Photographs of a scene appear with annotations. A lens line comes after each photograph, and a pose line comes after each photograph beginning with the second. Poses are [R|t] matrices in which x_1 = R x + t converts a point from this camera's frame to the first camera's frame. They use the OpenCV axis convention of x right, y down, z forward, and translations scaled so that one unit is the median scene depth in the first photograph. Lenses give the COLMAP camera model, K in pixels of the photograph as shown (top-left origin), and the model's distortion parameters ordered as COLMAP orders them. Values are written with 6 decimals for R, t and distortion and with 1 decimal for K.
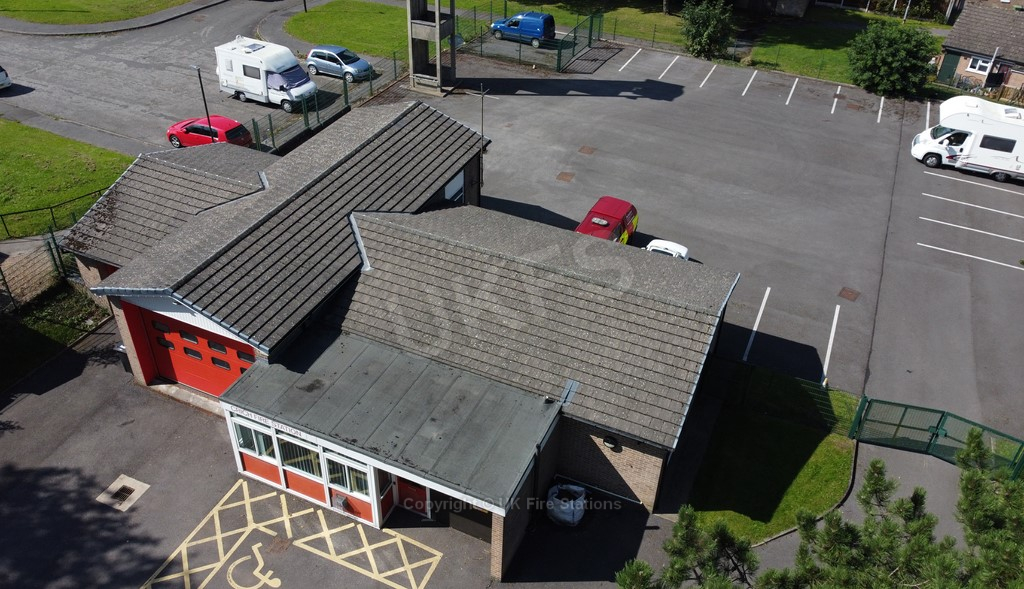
lens RADIAL K [[829.2, 0, 501.0], [0, 829.2, 282.7], [0, 0, 1]] dist [0.002307, -0.005404]
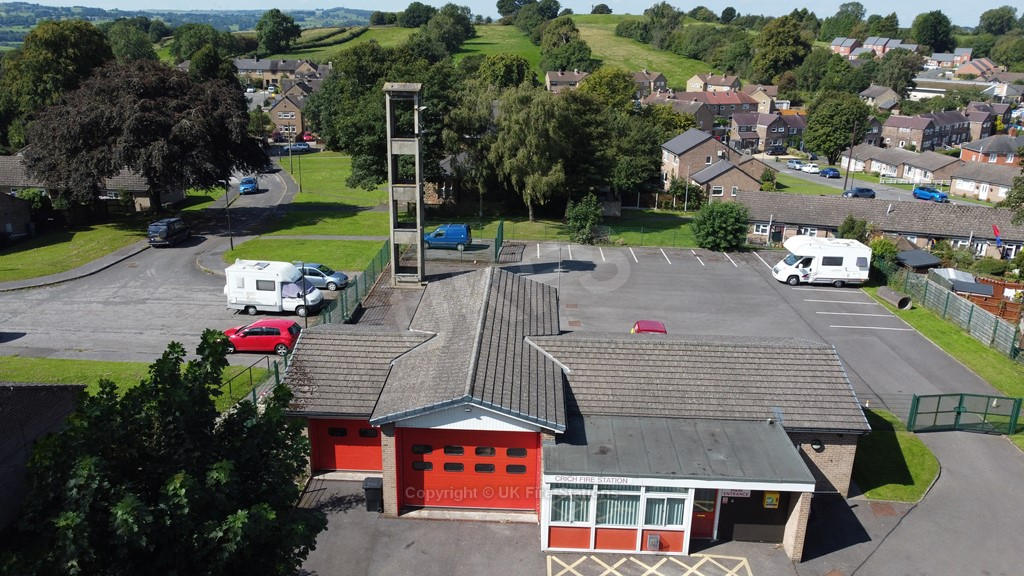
lens RADIAL K [[778.4, 0, 515.2], [0, 778.4, 287.4], [0, 0, 1]] dist [0.005474, -0.009959]
pose [[0.921901, -0.125326, 0.366595, -0.442330], [0.226705, 0.941826, -0.248132, 0.092771], [-0.314171, 0.311862, 0.896682, -0.030003]]
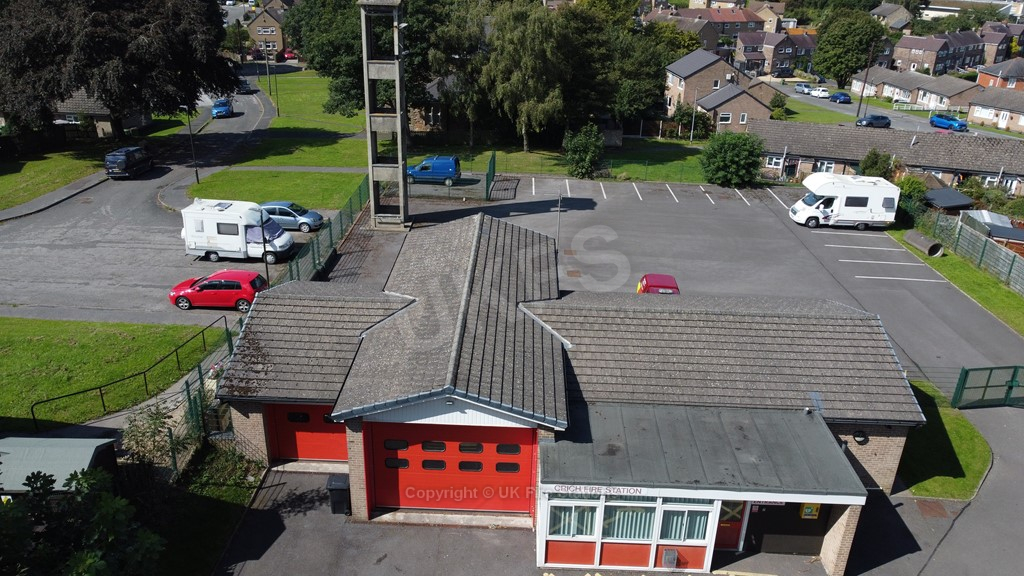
lens RADIAL K [[778.4, 0, 515.2], [0, 778.4, 287.2], [0, 0, 1]] dist [0.005474, -0.009959]
pose [[0.919426, -0.156573, 0.360749, -0.391305], [0.223311, 0.962949, -0.151202, 0.030740], [-0.323709, 0.219578, 0.920325, 0.073596]]
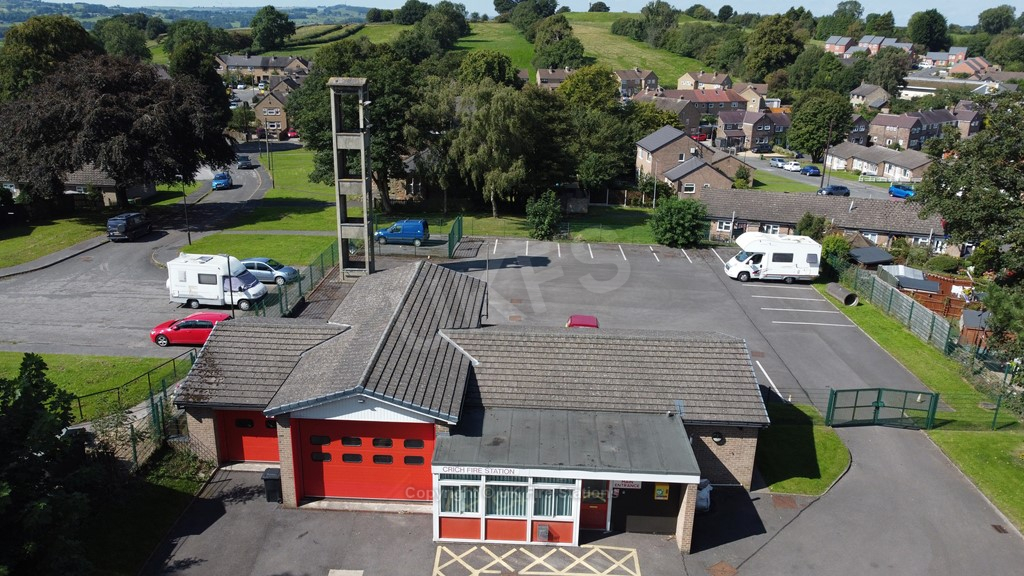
lens RADIAL K [[778.4, 0, 515.4], [0, 778.4, 286.7], [0, 0, 1]] dist [0.005474, -0.009959]
pose [[0.922993, -0.122546, 0.364782, -0.356679], [0.222768, 0.943106, -0.246830, 0.119849], [-0.313780, 0.309084, 0.897780, -0.061466]]
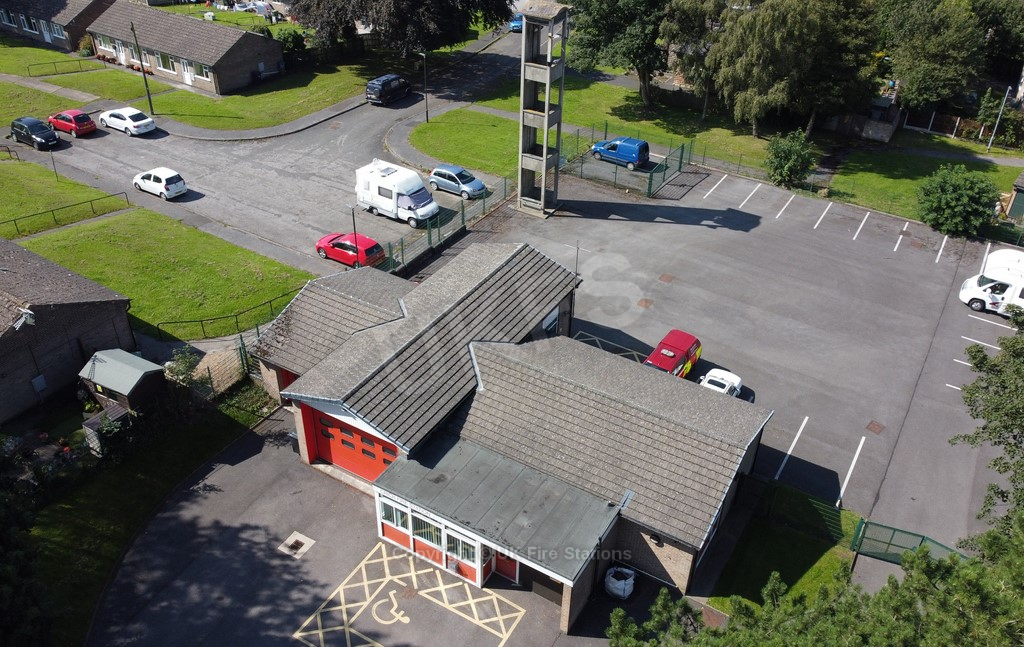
lens RADIAL K [[874.9, 0, 512.6], [0, 874.9, 324.6], [0, 0, 1]] dist [0.010622, -0.021778]
pose [[0.993911, 0.063100, -0.090333, 0.005147], [-0.064667, 0.997801, -0.014528, -0.070818], [0.089217, 0.020281, 0.995806, -0.262780]]
